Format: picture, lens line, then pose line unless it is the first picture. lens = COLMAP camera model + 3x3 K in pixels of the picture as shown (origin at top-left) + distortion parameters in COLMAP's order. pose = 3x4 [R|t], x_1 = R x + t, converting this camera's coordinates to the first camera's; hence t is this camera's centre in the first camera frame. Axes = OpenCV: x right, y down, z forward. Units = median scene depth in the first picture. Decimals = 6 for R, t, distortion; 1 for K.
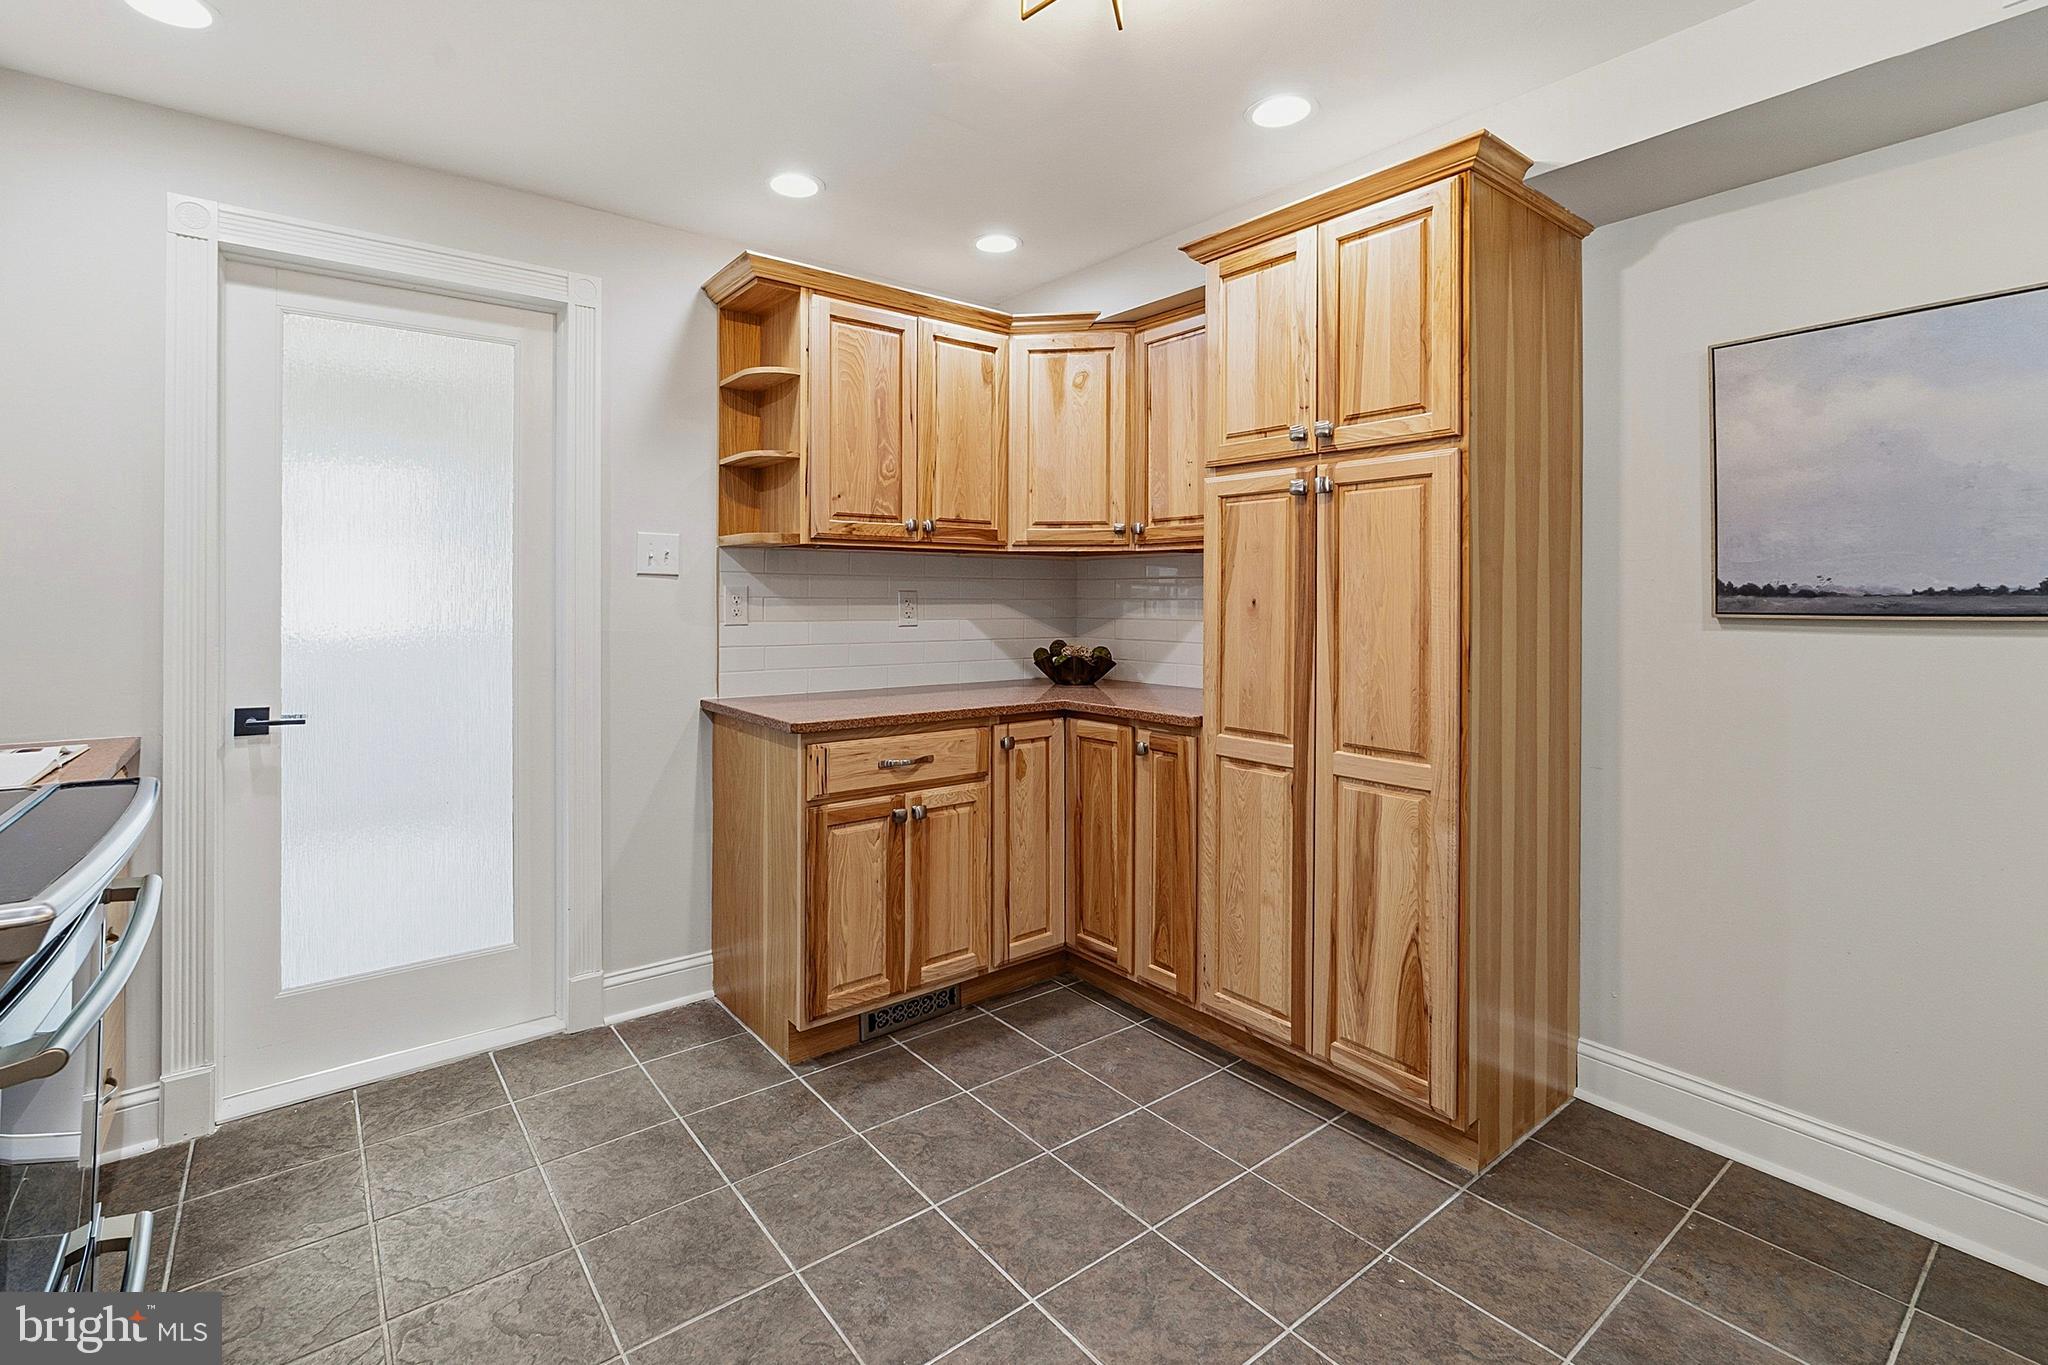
lens RADIAL K [[911.0, 0, 965.5], [0, 911.0, 591.2], [0, 0, 1]] dist [-0.012707, 0.004551]
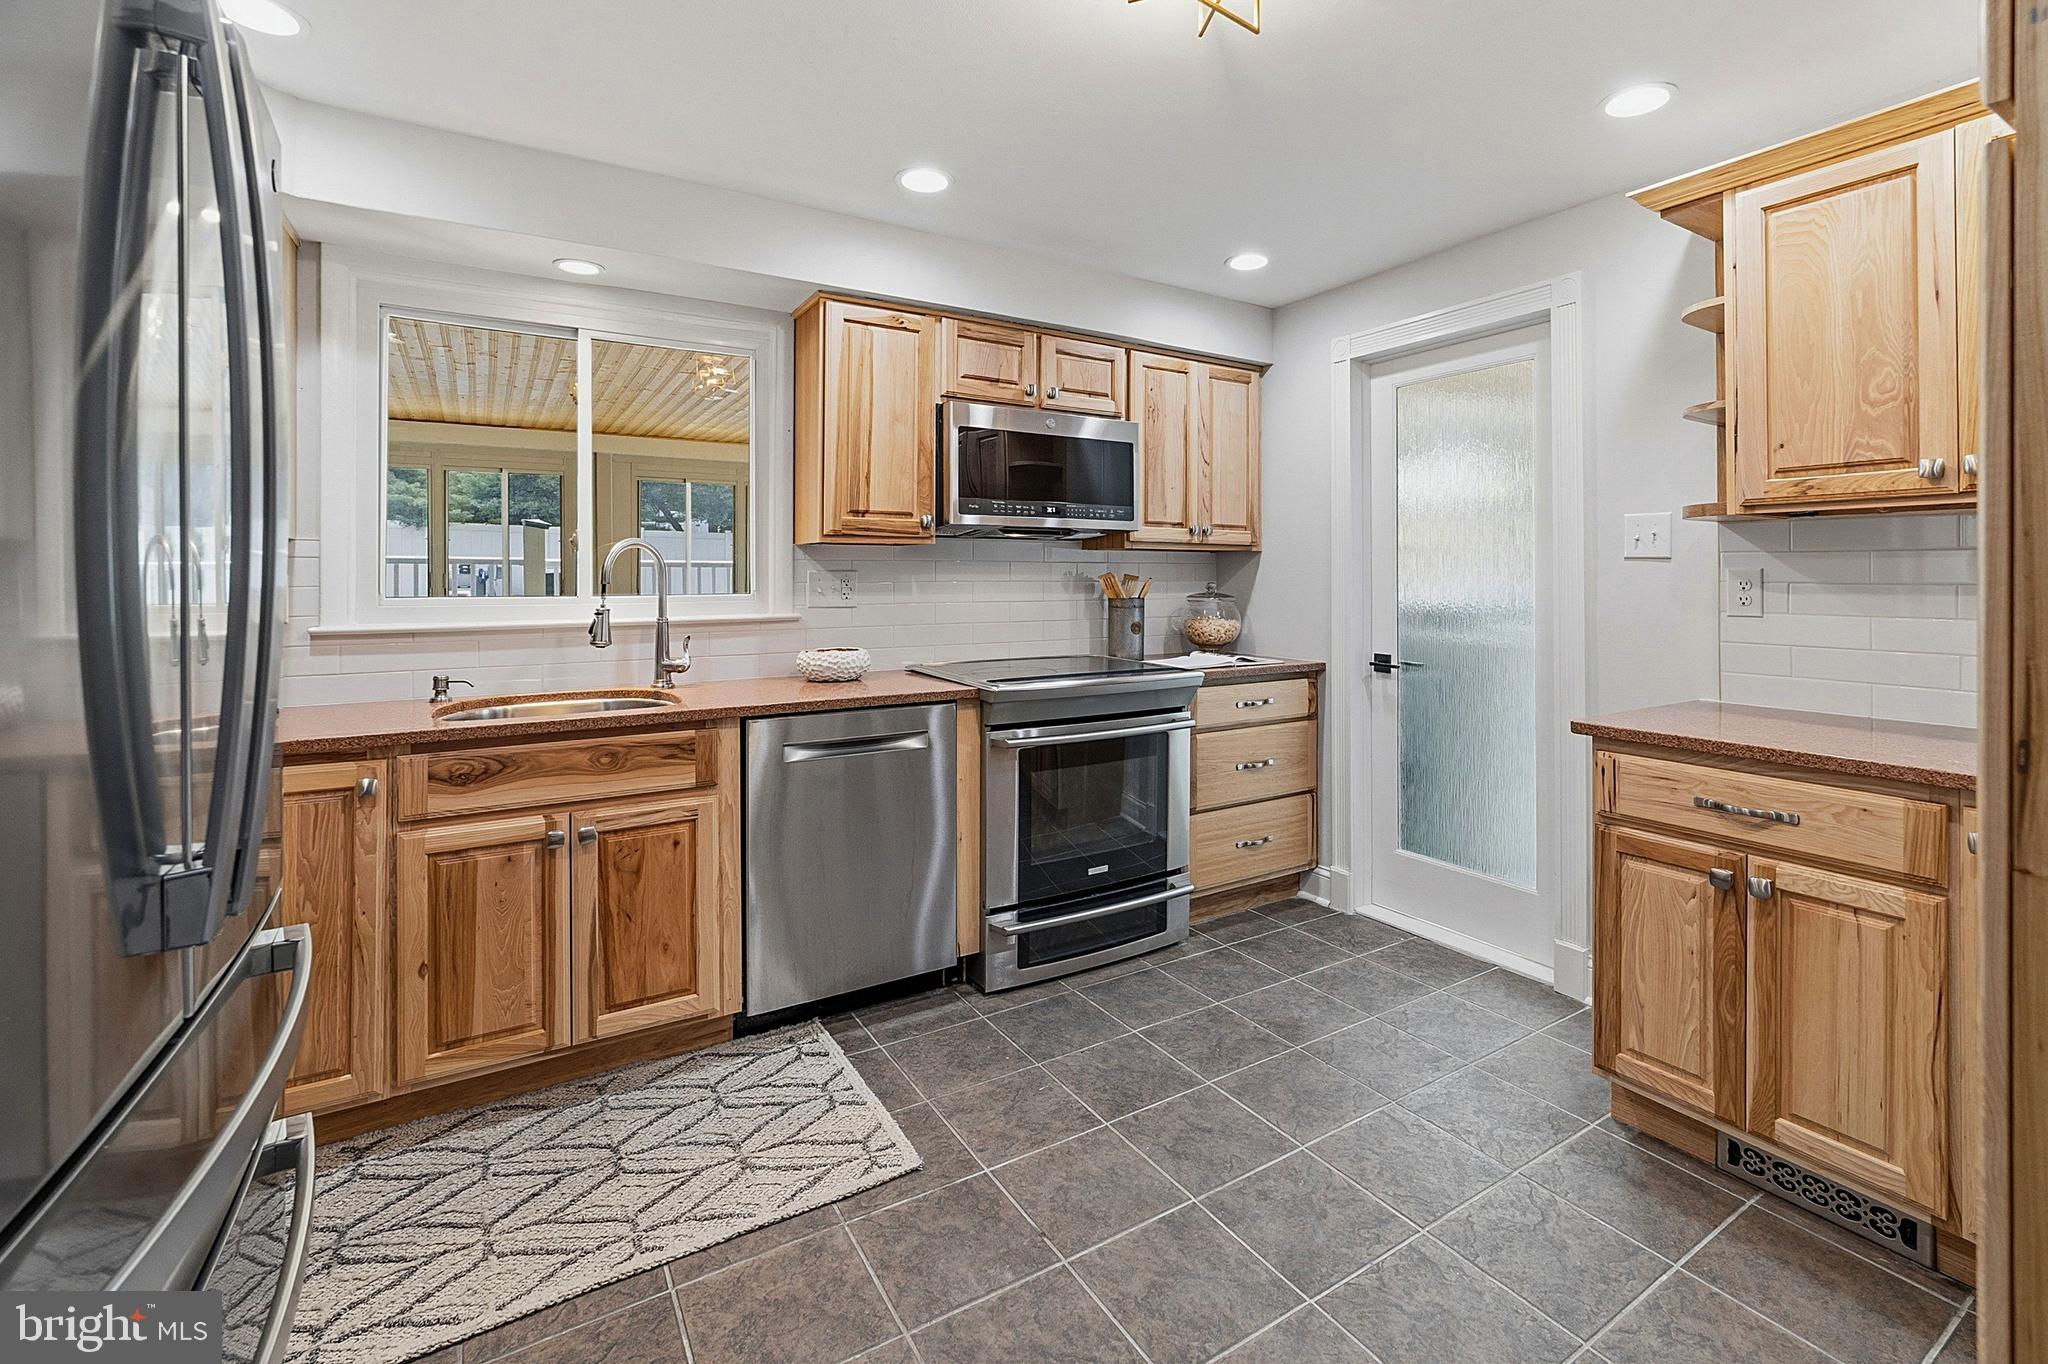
lens RADIAL K [[911.0, 0, 1078.2], [0, 911.0, 573.4], [0, 0, 1]] dist [-0.012707, 0.004551]
pose [[-0.053917, -0.008582, -0.998509, 0.757410], [0.002113, 0.999960, -0.008708, 0.005343], [0.998543, -0.002579, -0.053897, 0.570745]]
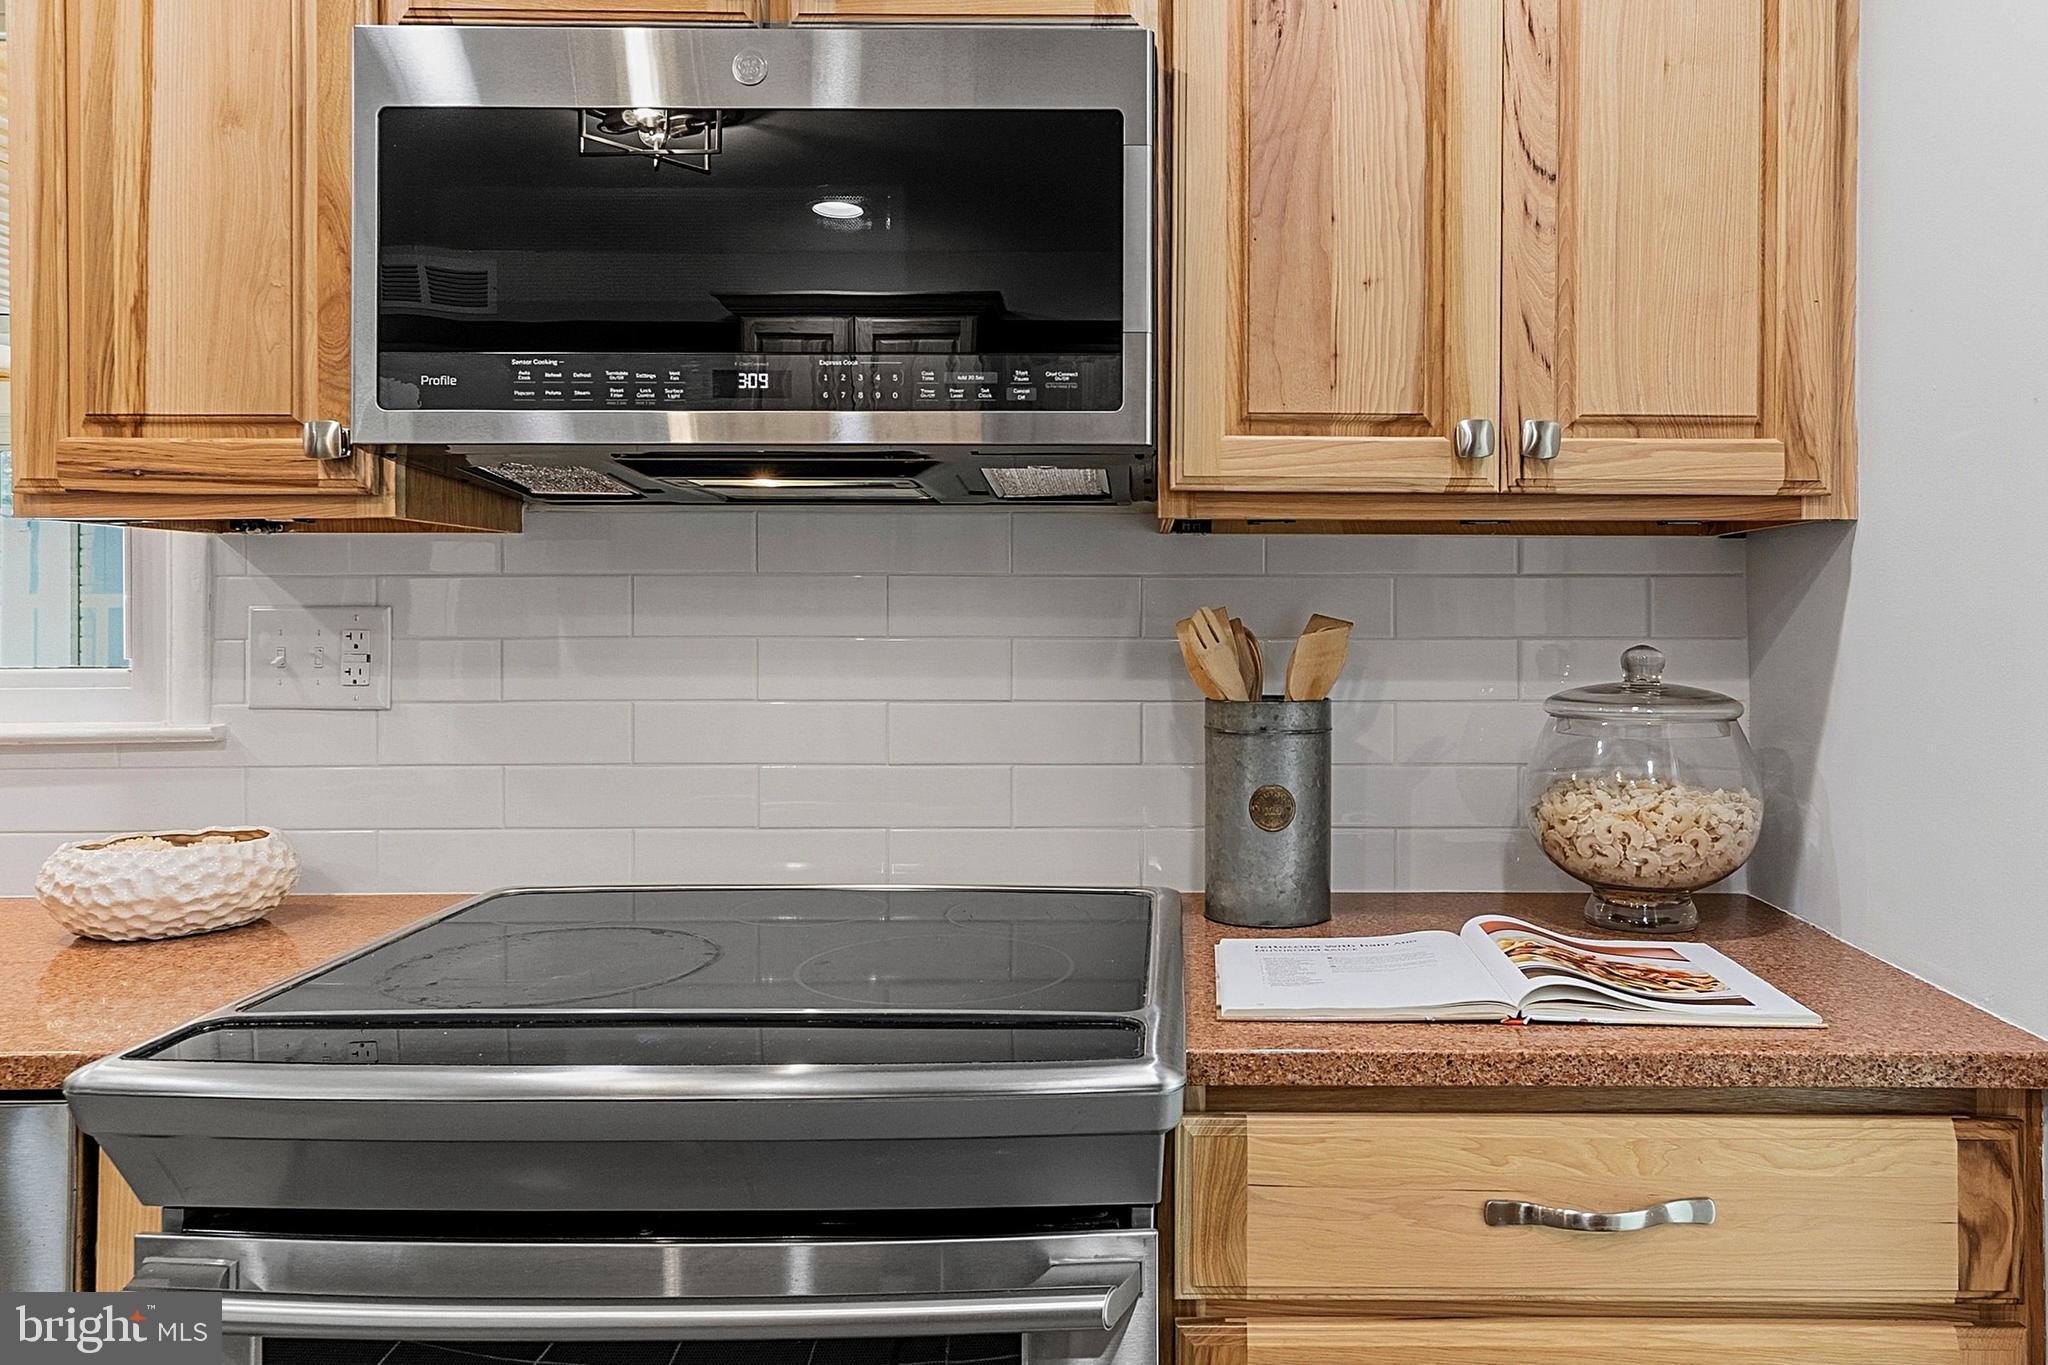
lens RADIAL K [[1454.5, 0, 1139.0], [0, 1454.5, 619.4], [0, 0, 1]] dist [0.008592, 0.009580]
pose [[-0.591233, -0.006719, -0.806473, -0.227682], [-0.002150, 0.999975, -0.006754, -0.000028], [0.806498, -0.002259, -0.591233, 0.947966]]
